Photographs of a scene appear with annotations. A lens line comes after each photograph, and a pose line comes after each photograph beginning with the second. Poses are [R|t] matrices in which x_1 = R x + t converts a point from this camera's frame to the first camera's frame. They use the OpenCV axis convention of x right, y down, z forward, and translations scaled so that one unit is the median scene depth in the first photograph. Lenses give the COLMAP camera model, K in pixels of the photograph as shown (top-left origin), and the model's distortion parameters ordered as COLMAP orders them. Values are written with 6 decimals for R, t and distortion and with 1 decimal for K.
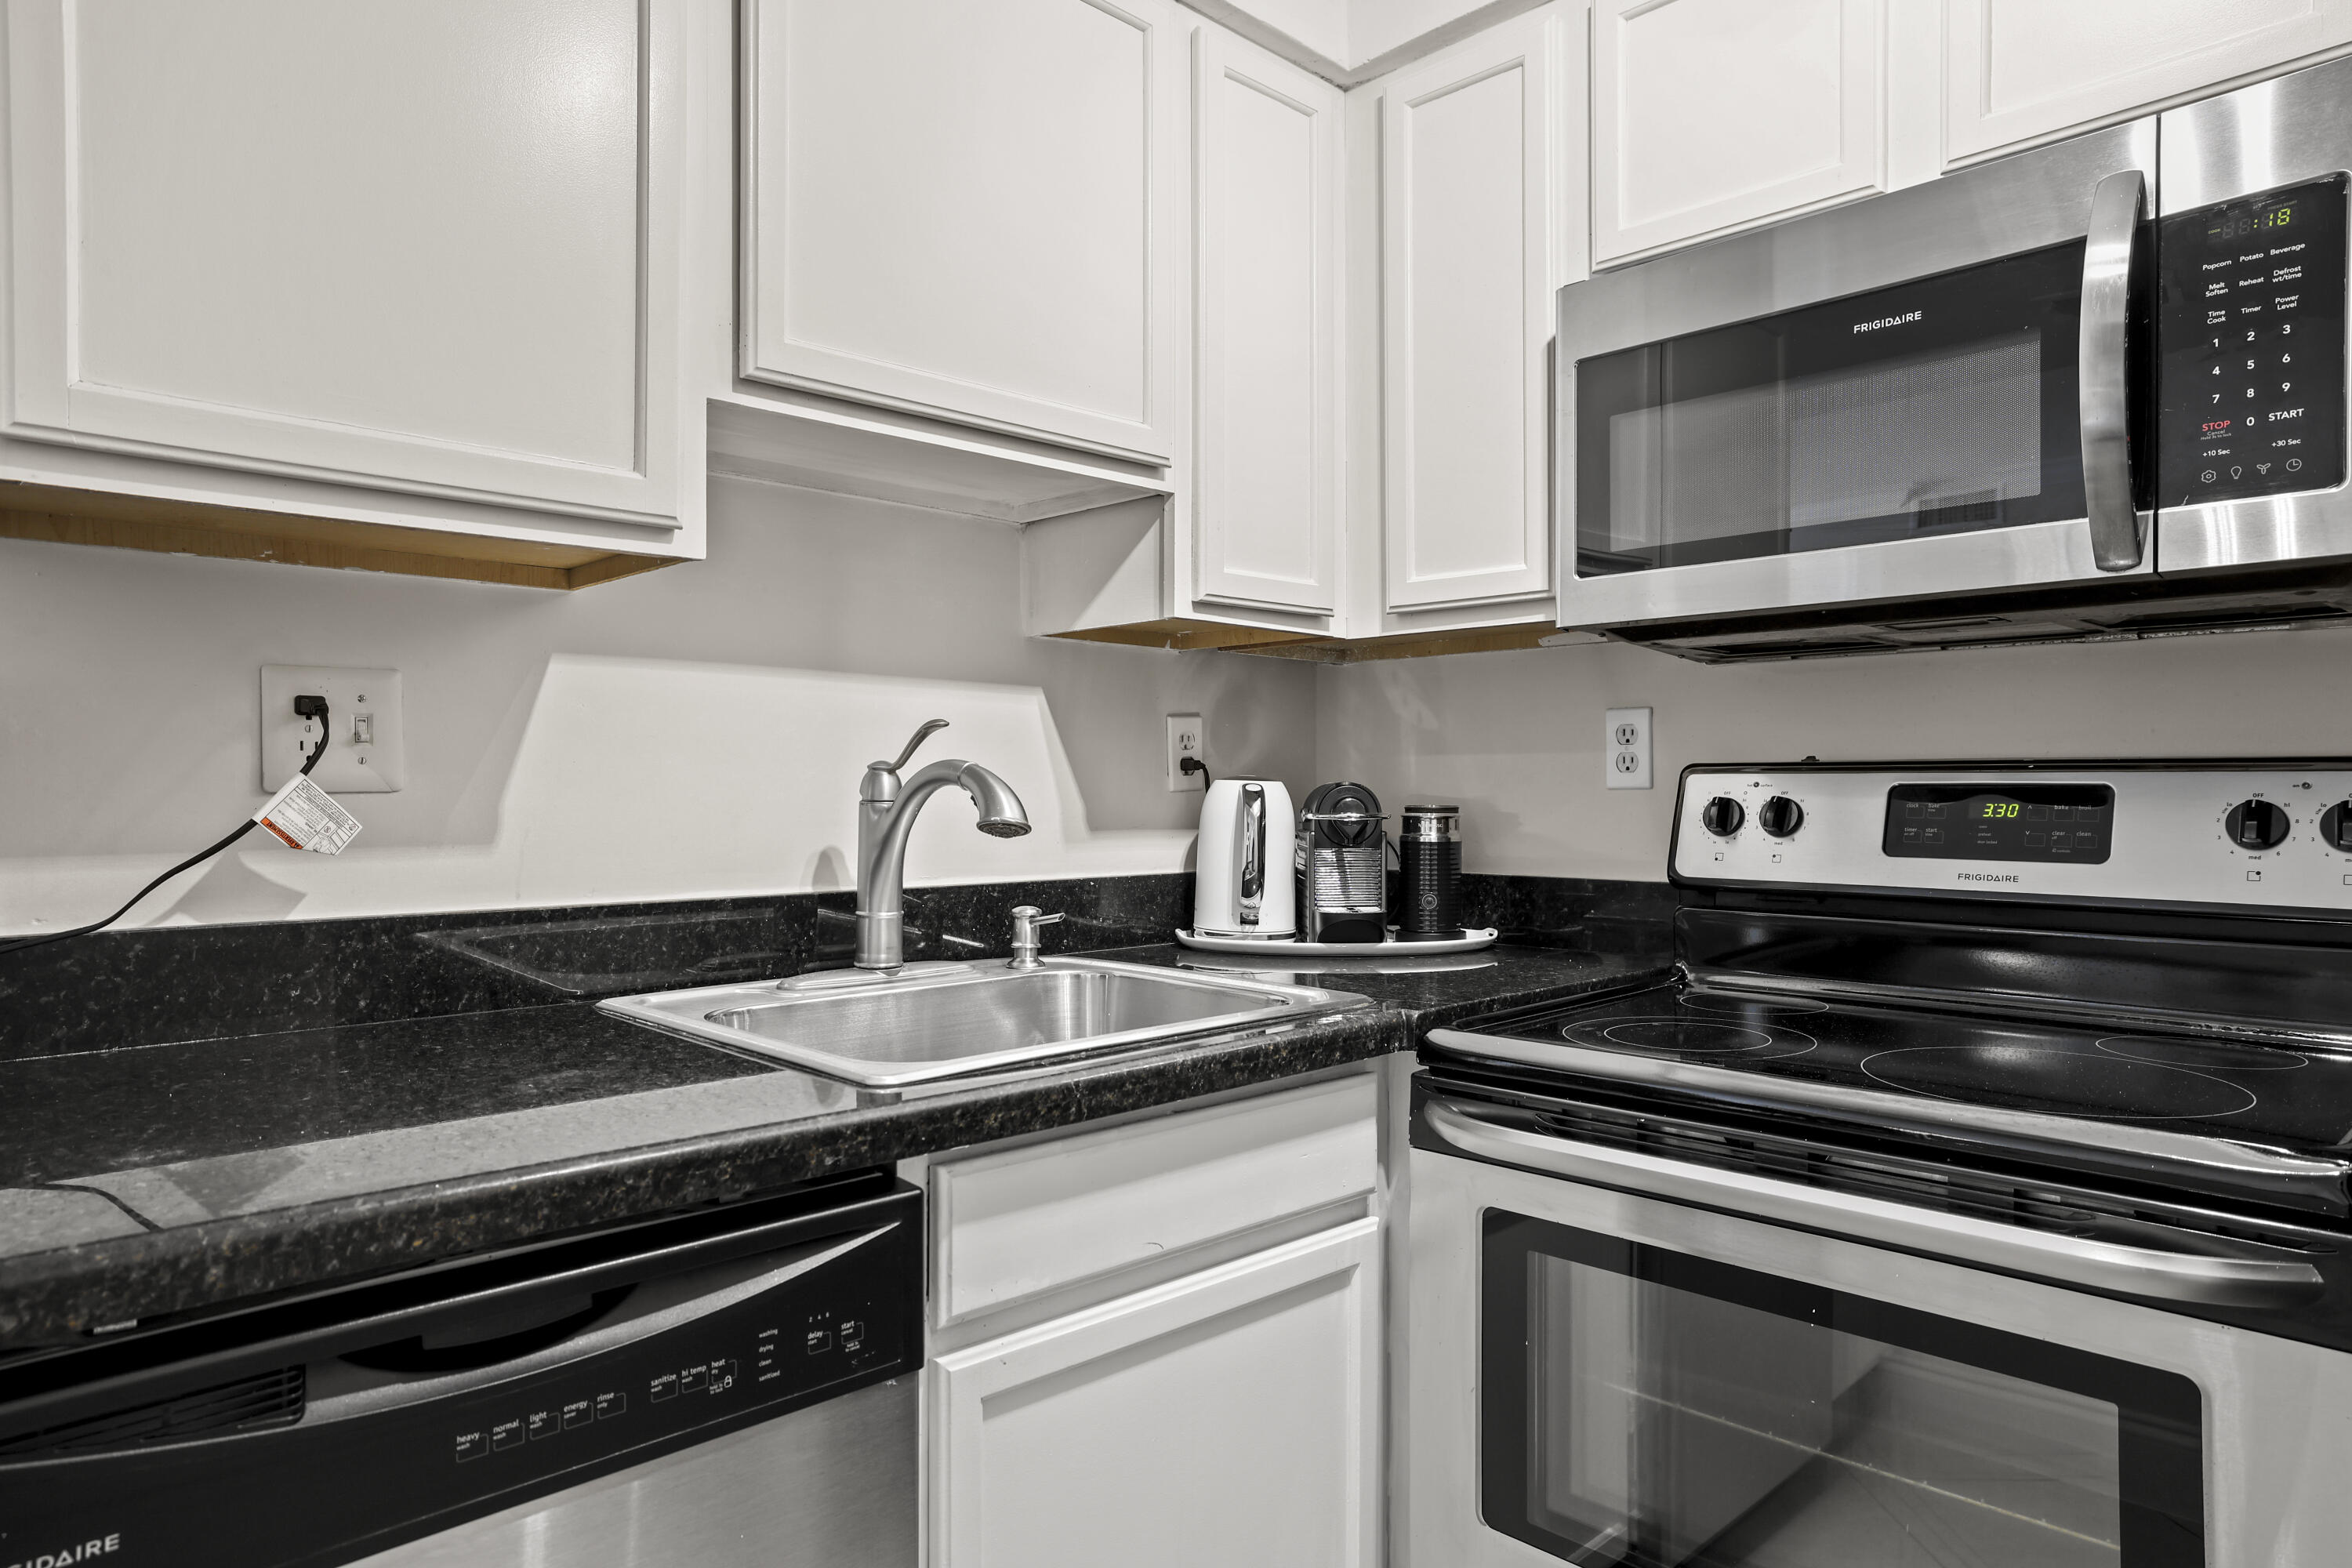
lens RADIAL K [[1449.2, 0, 1170.5], [0, 1449.2, 765.9], [0, 0, 1]] dist [0.004484, 0.005747]
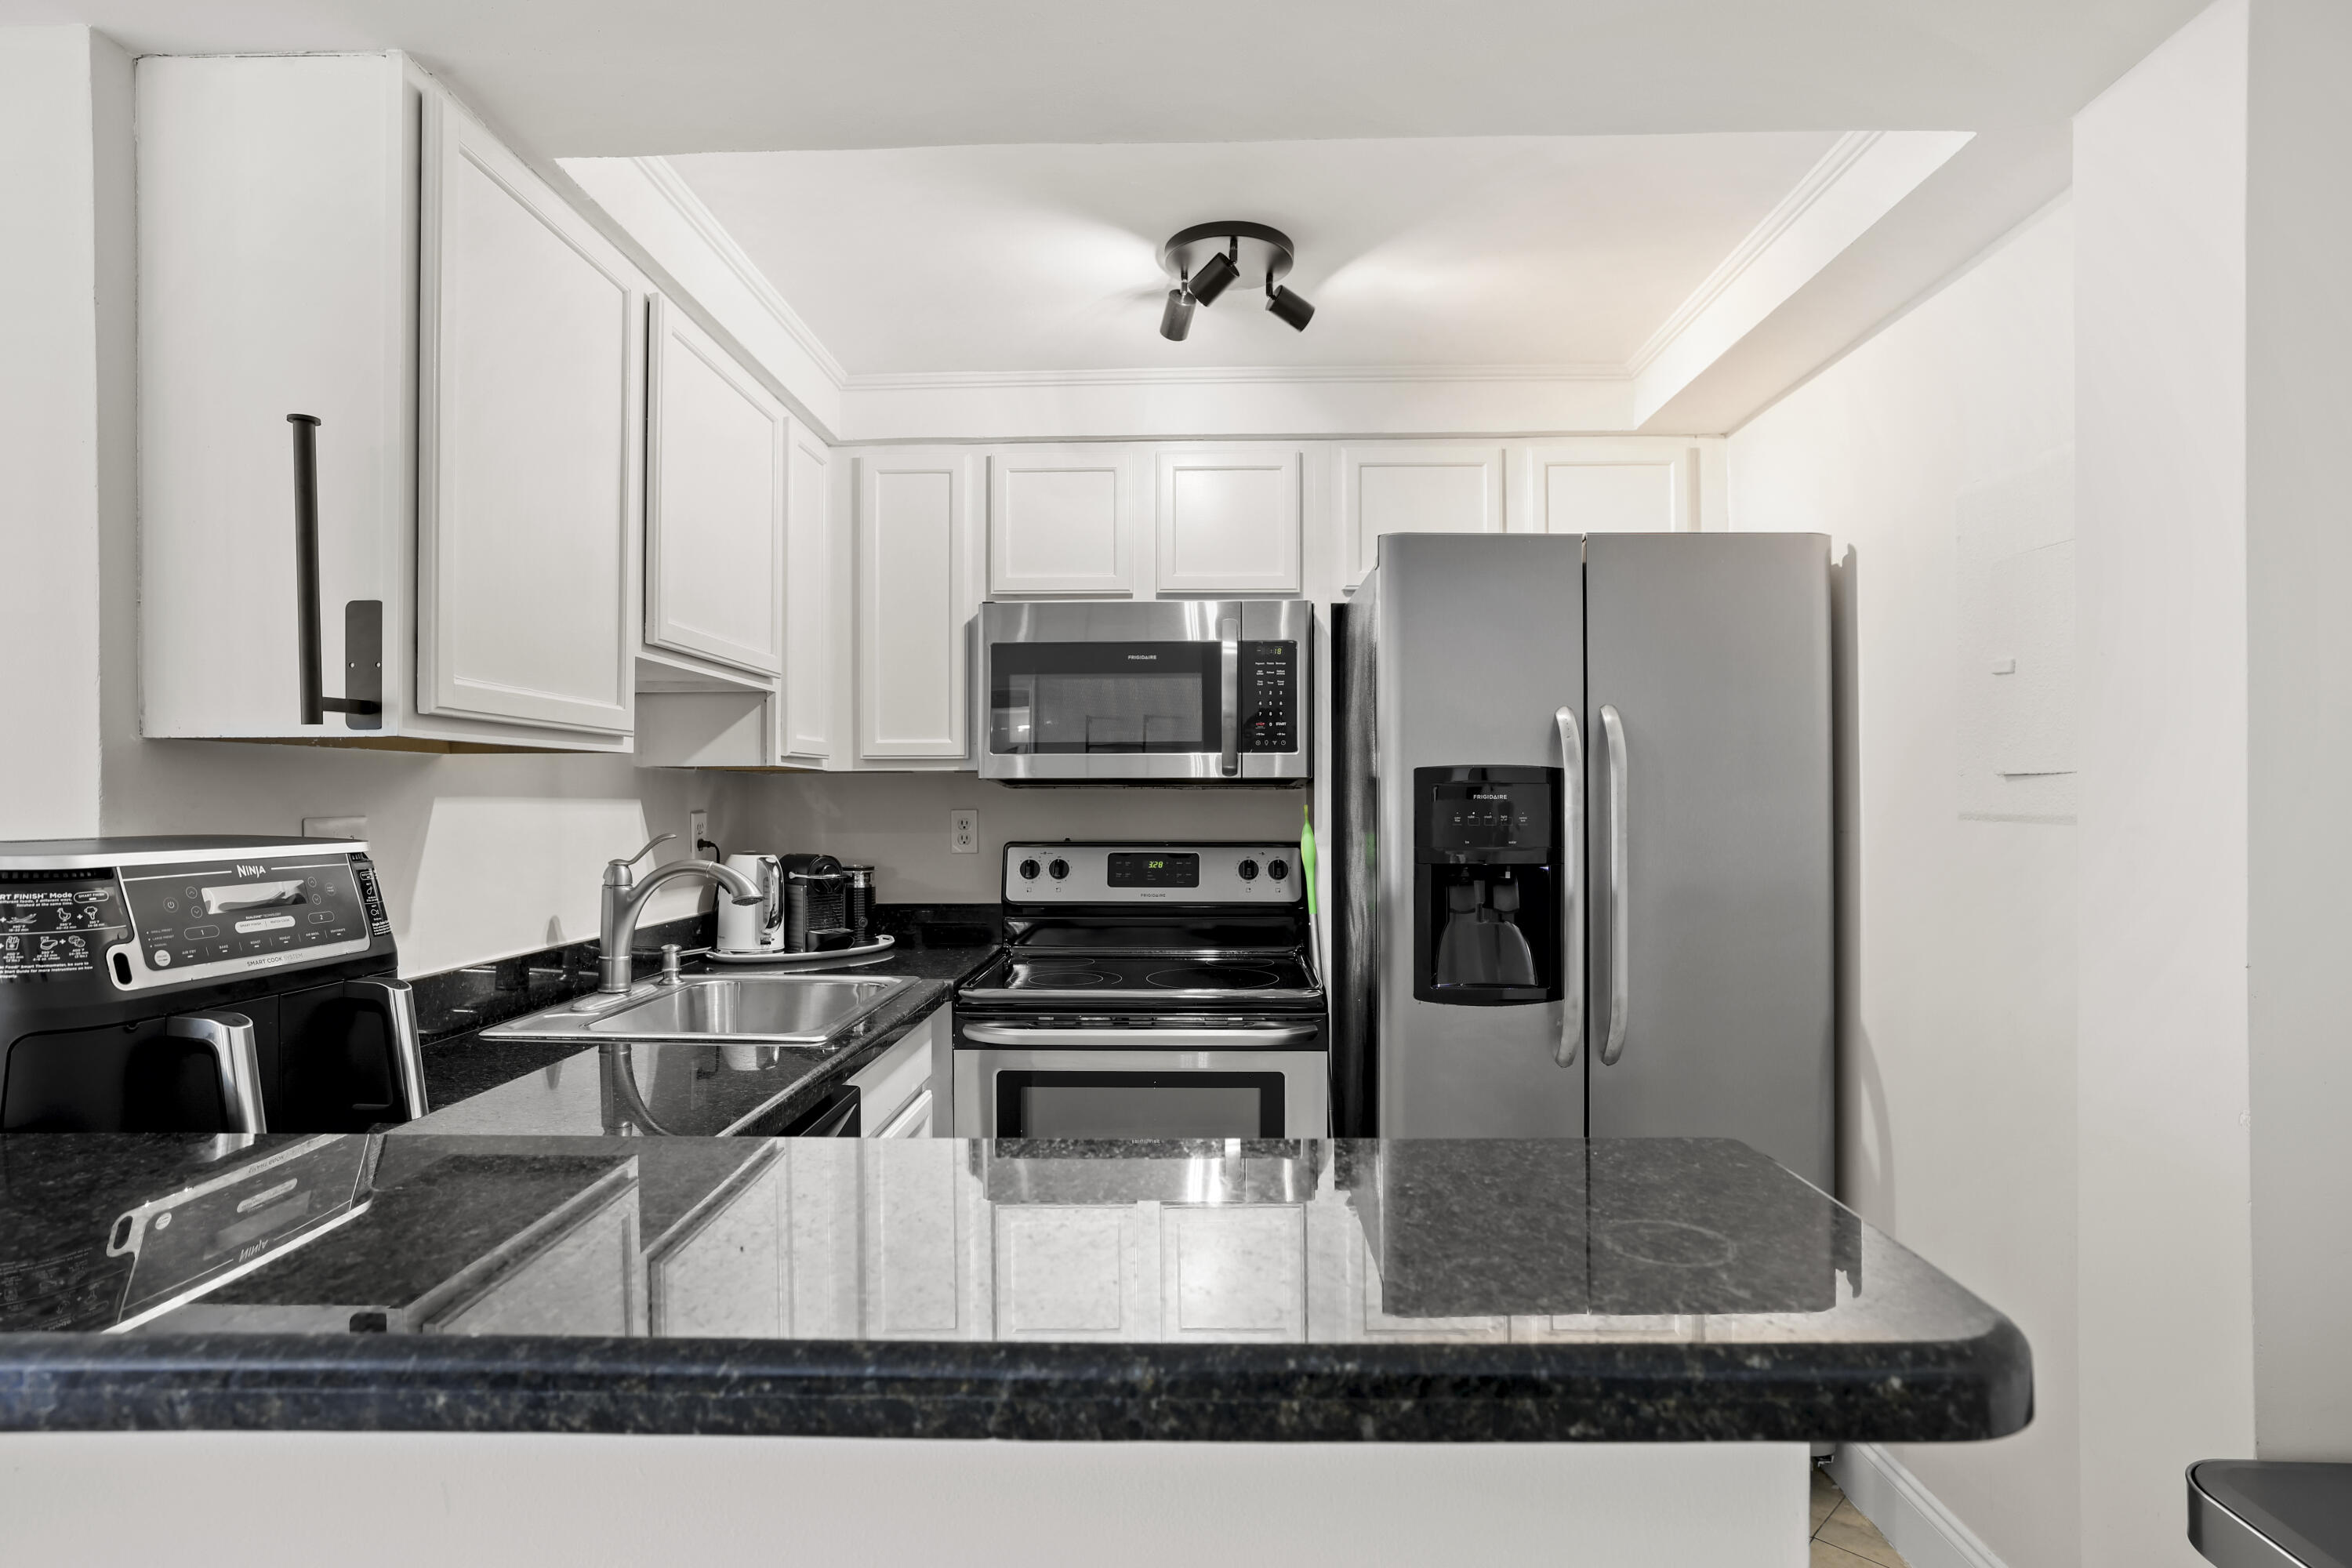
lens RADIAL K [[1194.9, 0, 1177.1], [0, 1194.9, 781.3], [0, 0, 1]] dist [-0.023280, 0.000157]
pose [[0.722761, 0.008524, 0.691045, -0.614642], [-0.007668, 0.999961, -0.004315, -0.081608], [-0.691055, -0.002180, 0.722799, -0.323174]]
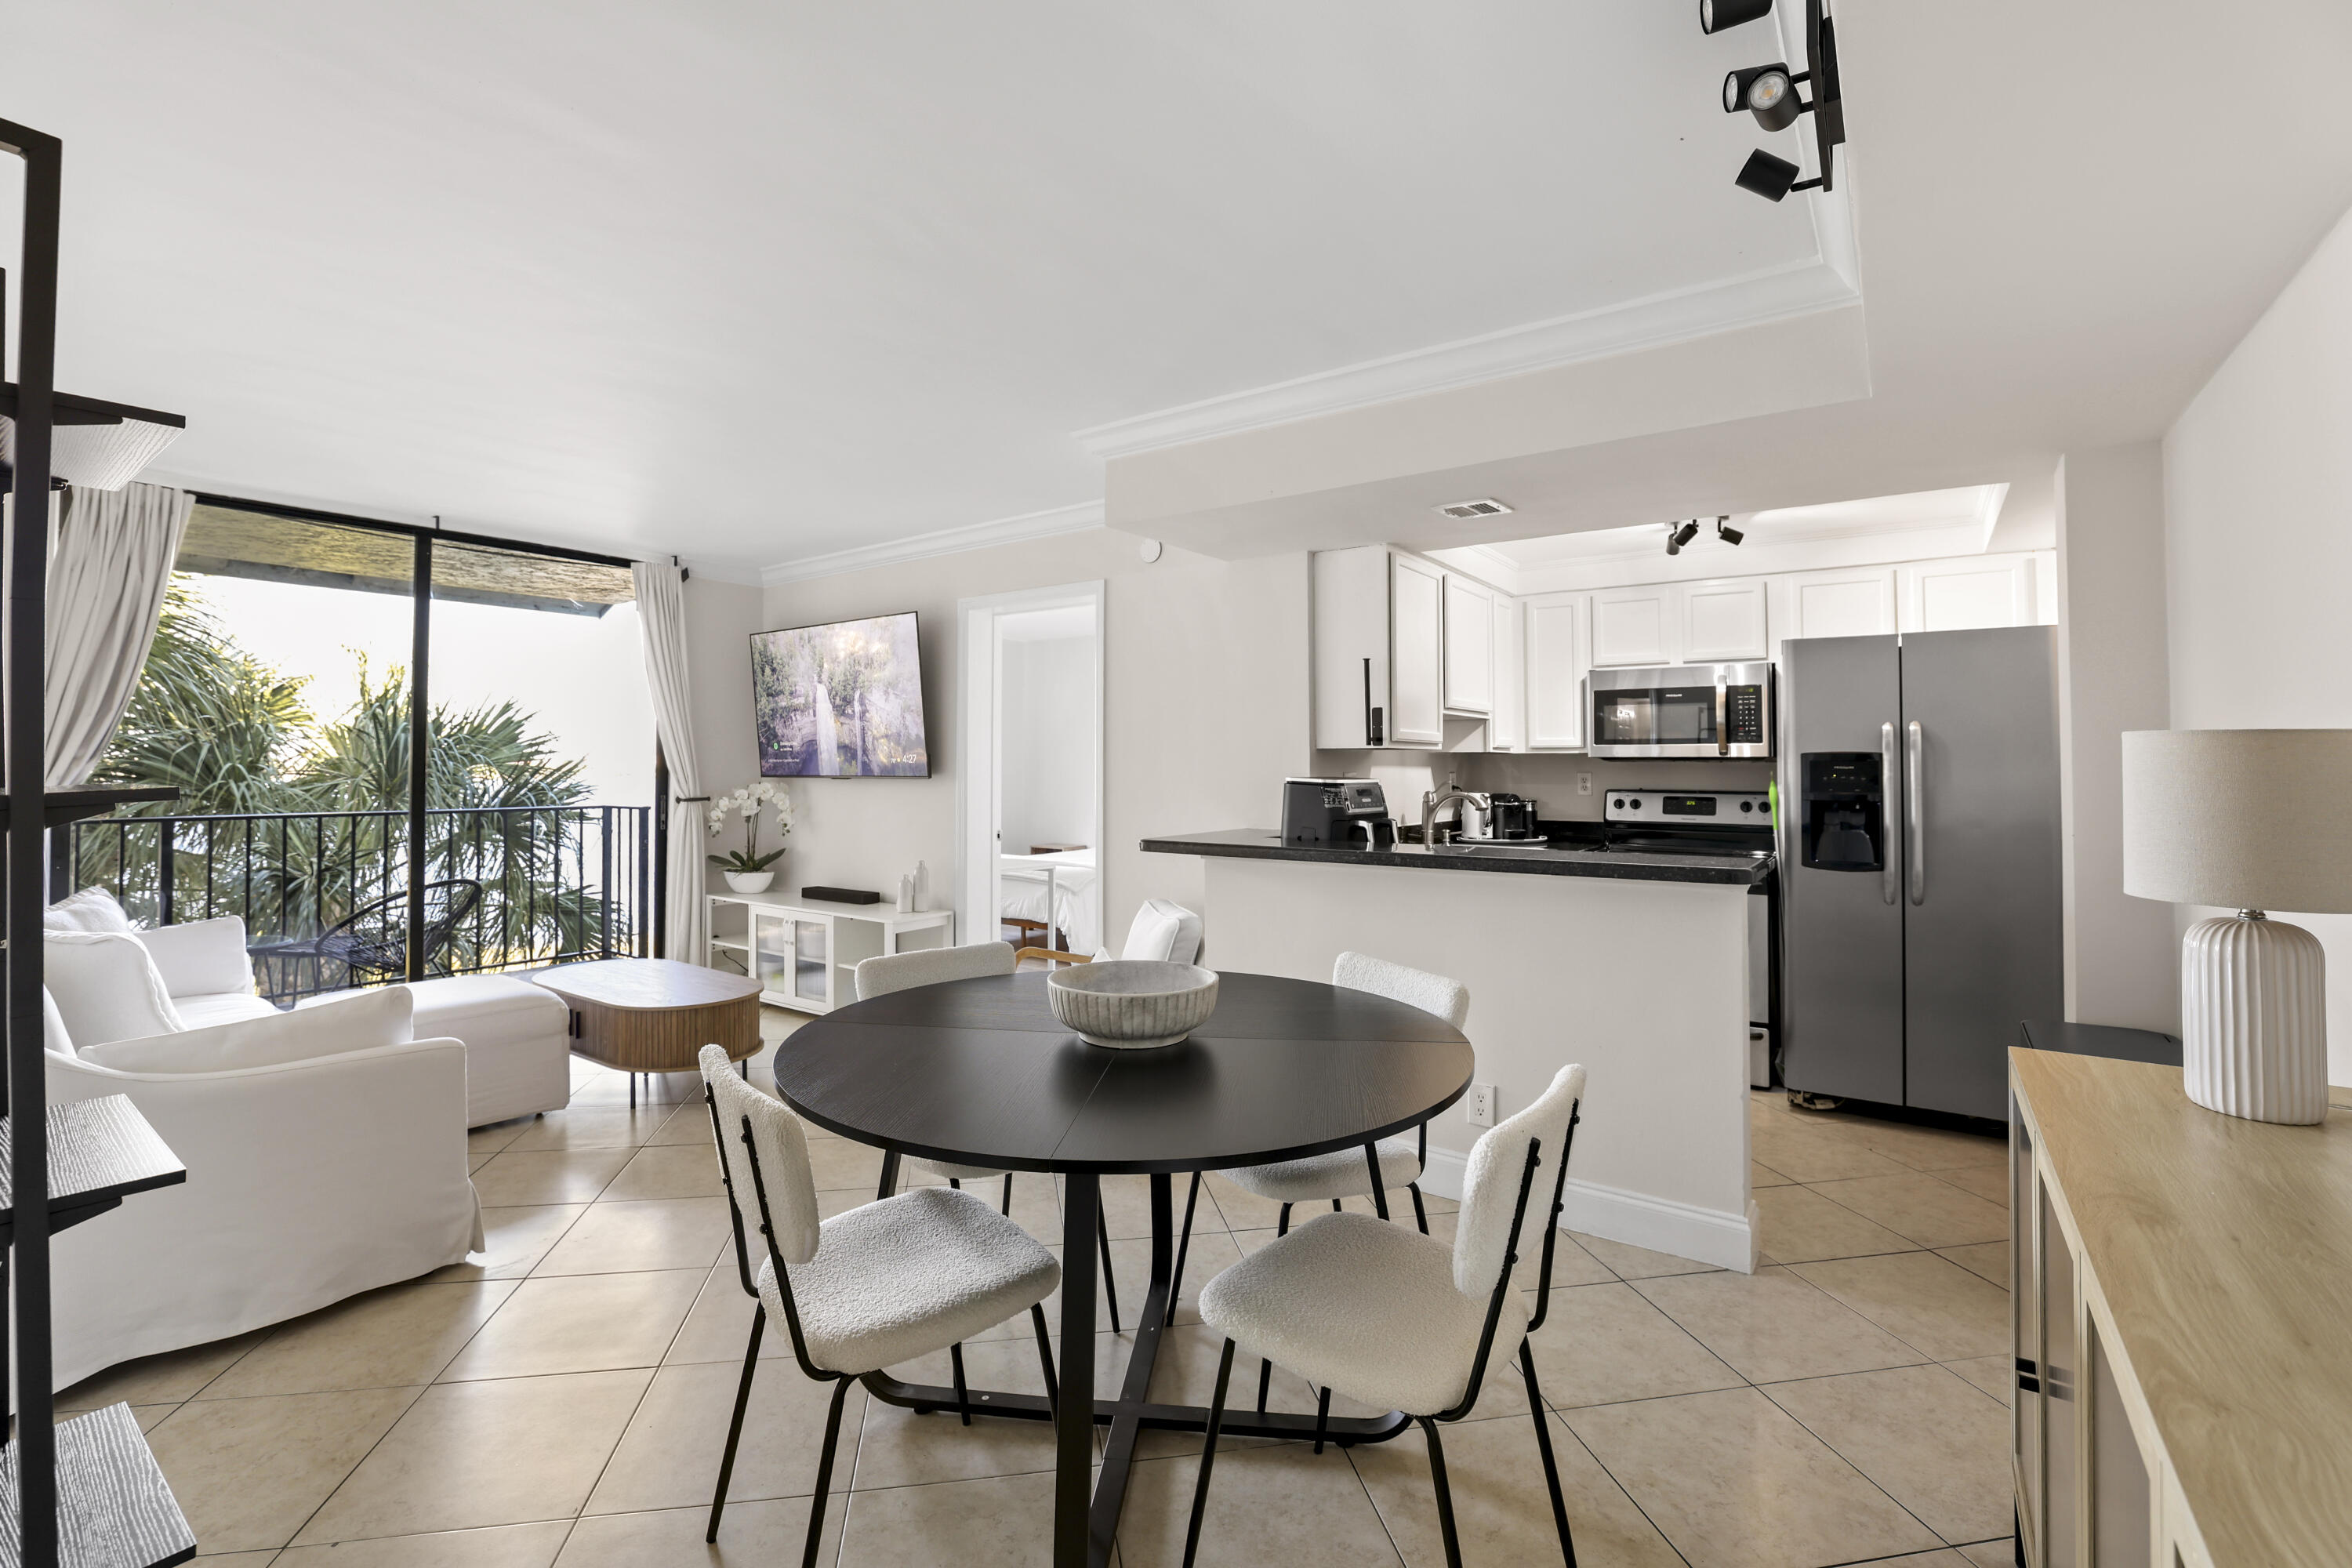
lens RADIAL K [[1010.1, 0, 1223.9], [0, 1010.1, 733.6], [0, 0, 1]] dist [-0.001894, 0.000114]
pose [[0.978300, 0.008287, 0.207025, -1.204235], [-0.004833, 0.999841, -0.017186, -0.100850], [-0.207135, 0.015812, 0.978185, -1.401577]]
